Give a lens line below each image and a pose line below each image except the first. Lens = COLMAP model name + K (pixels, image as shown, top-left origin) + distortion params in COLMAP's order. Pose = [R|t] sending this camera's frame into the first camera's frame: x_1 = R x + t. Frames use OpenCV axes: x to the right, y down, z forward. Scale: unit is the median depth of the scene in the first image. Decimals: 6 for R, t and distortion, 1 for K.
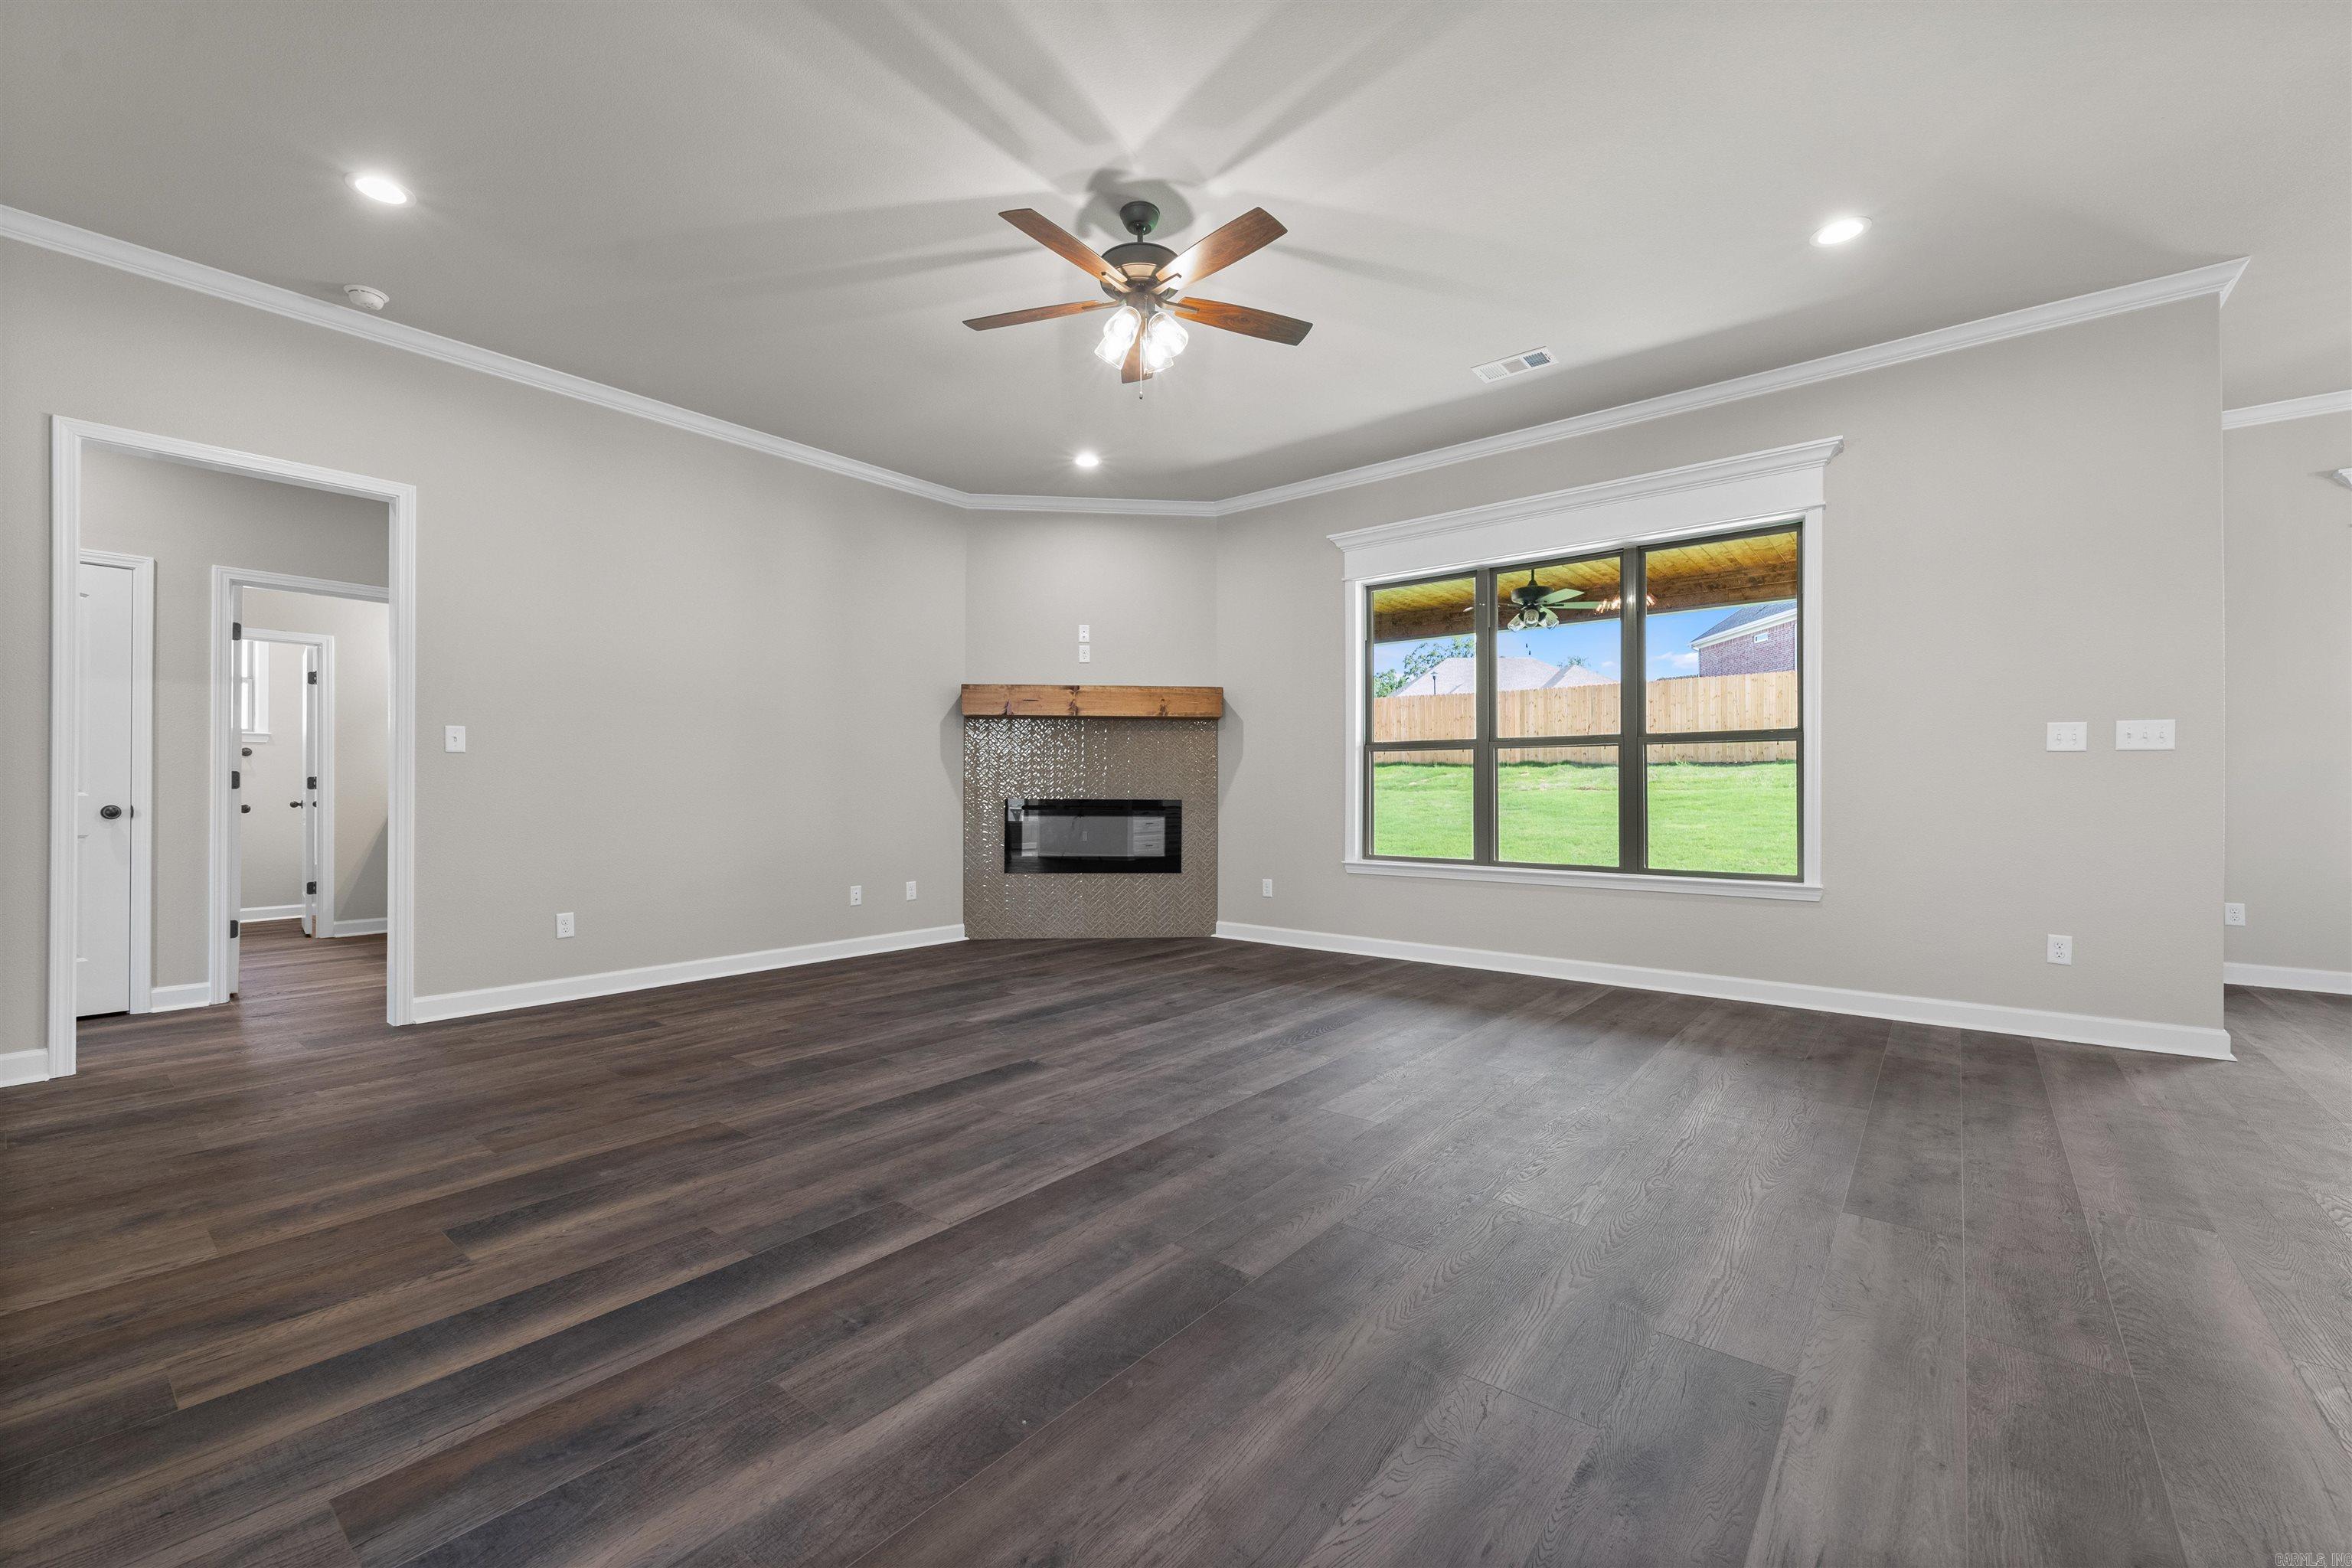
lens RADIAL K [[962.3, 0, 1179.2], [0, 962.3, 784.1], [0, 0, 1]] dist [0.006777, -0.003811]
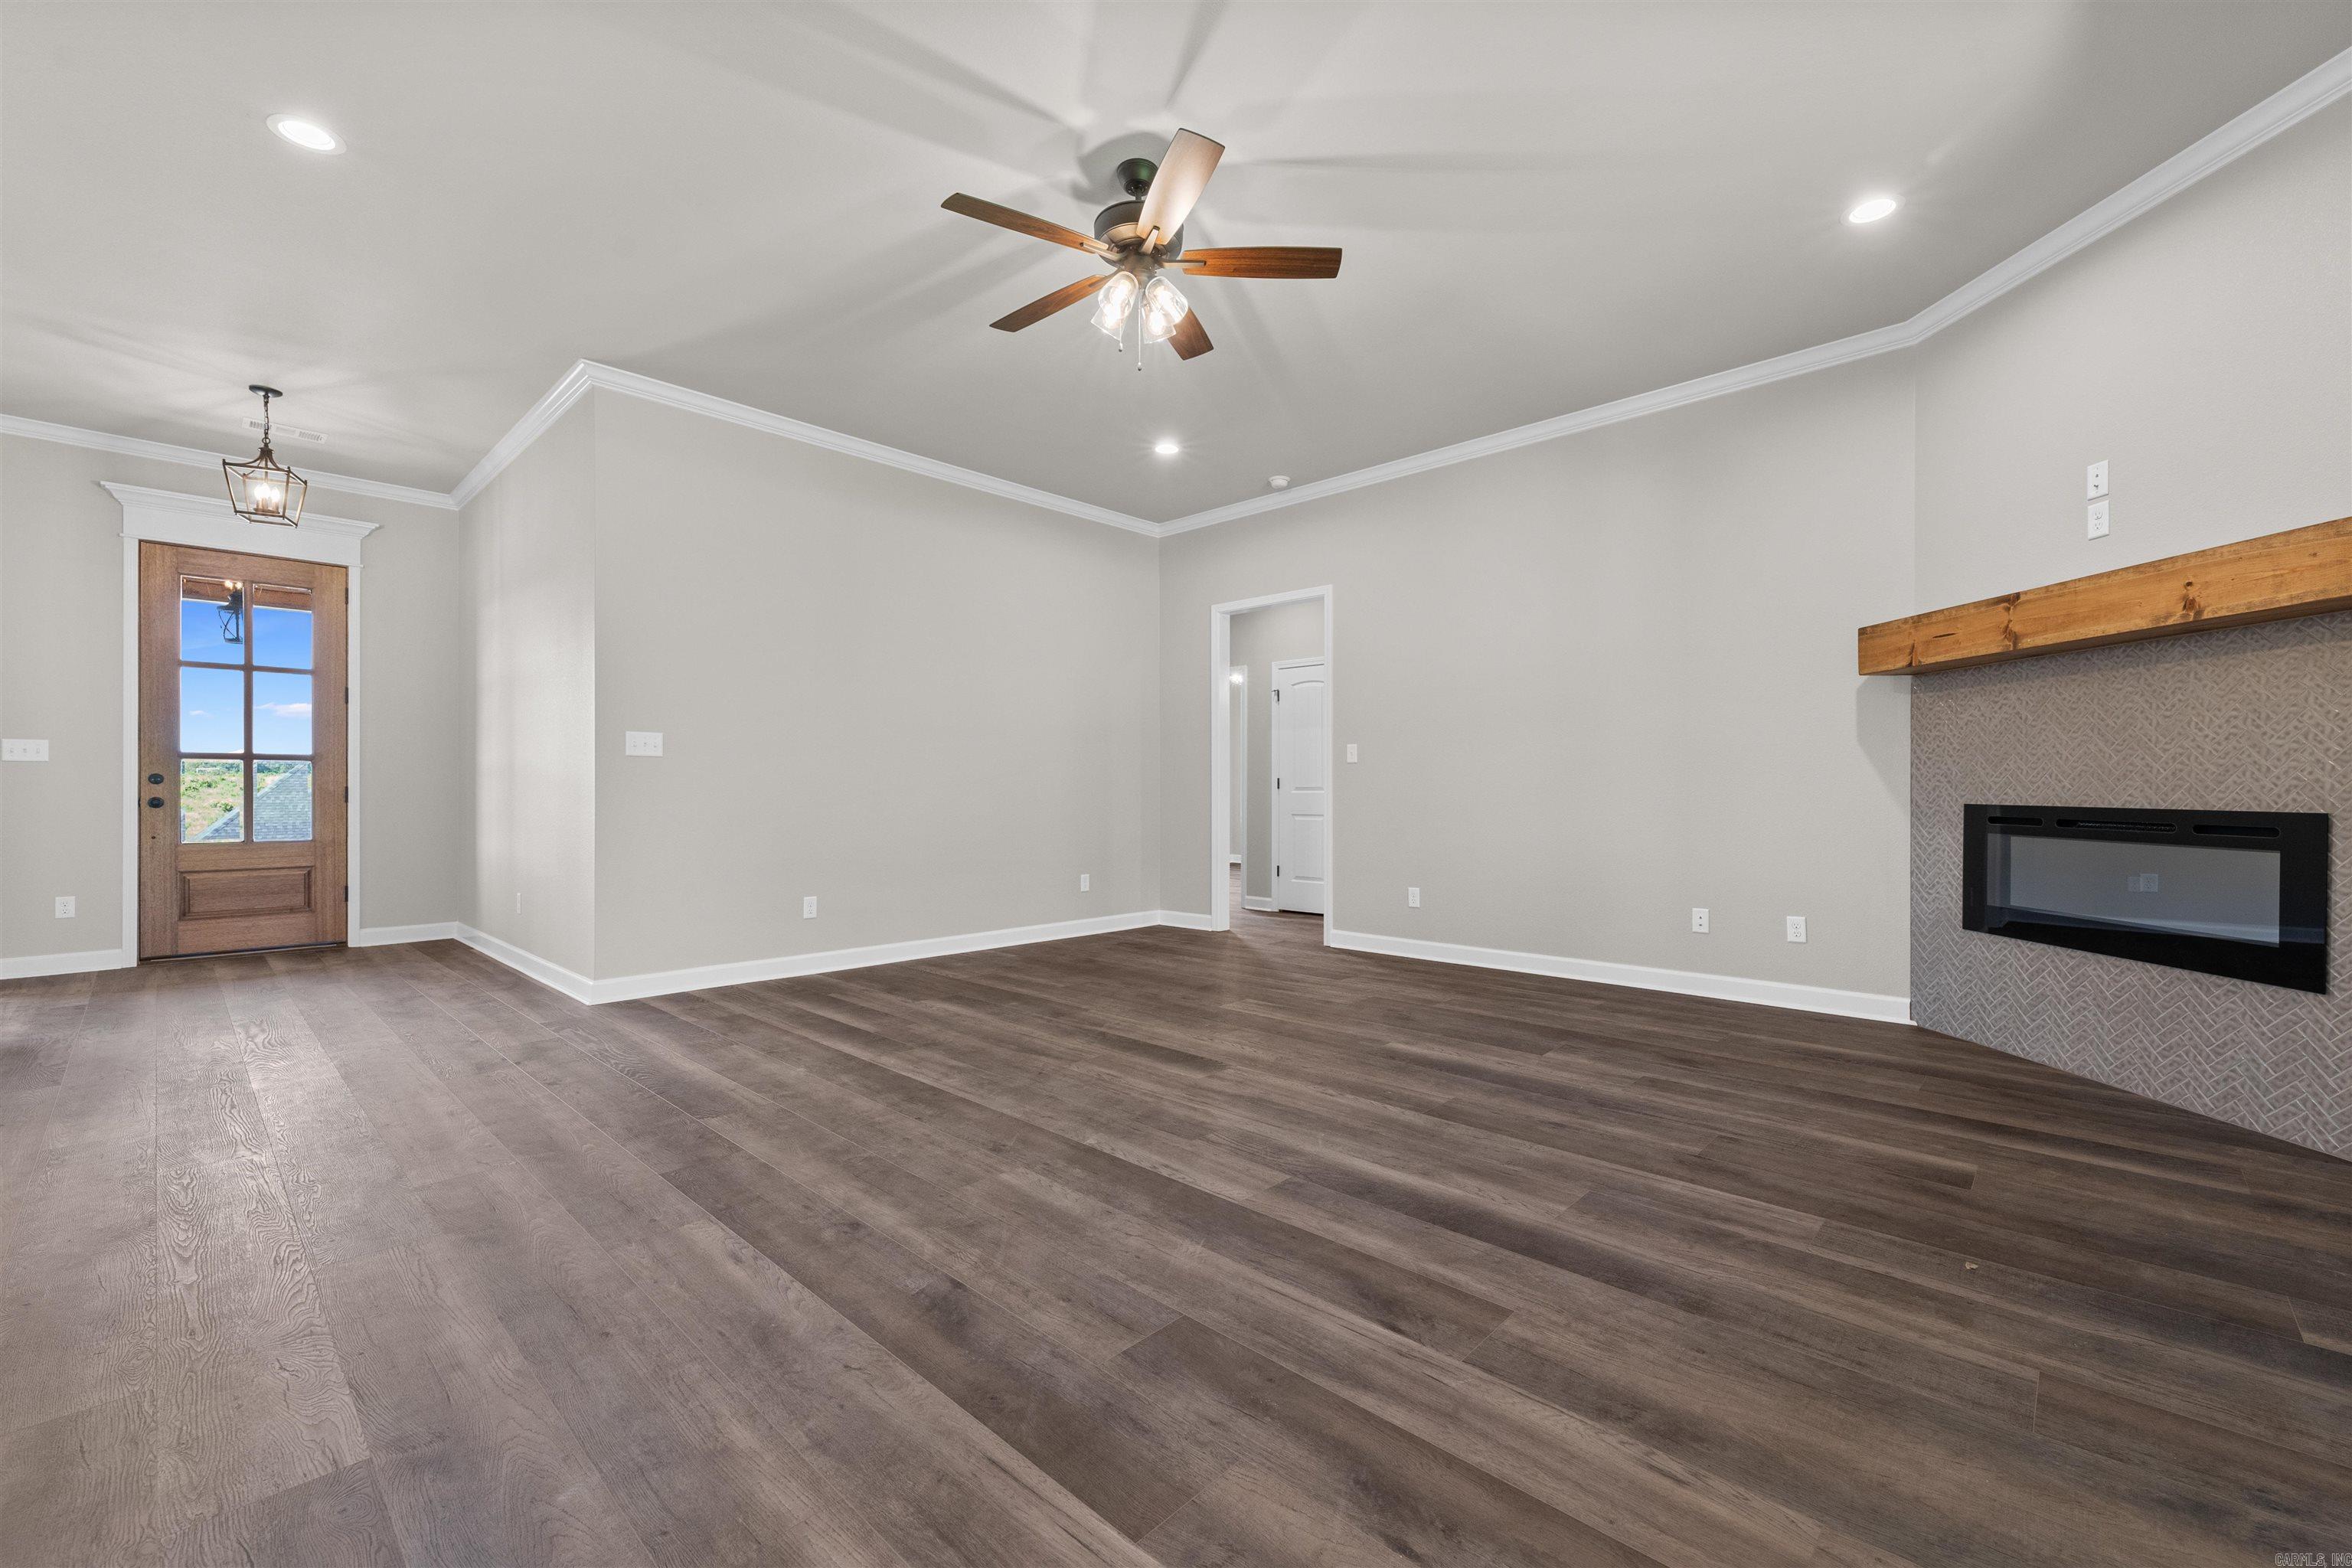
lens RADIAL K [[962.3, 0, 1168.5], [0, 962.3, 796.4], [0, 0, 1]] dist [0.006777, -0.003811]
pose [[-0.087390, 0.006876, -0.996150, 0.781553], [0.007732, 0.999951, 0.006224, 0.005338], [0.996144, -0.007159, -0.087438, 0.970031]]
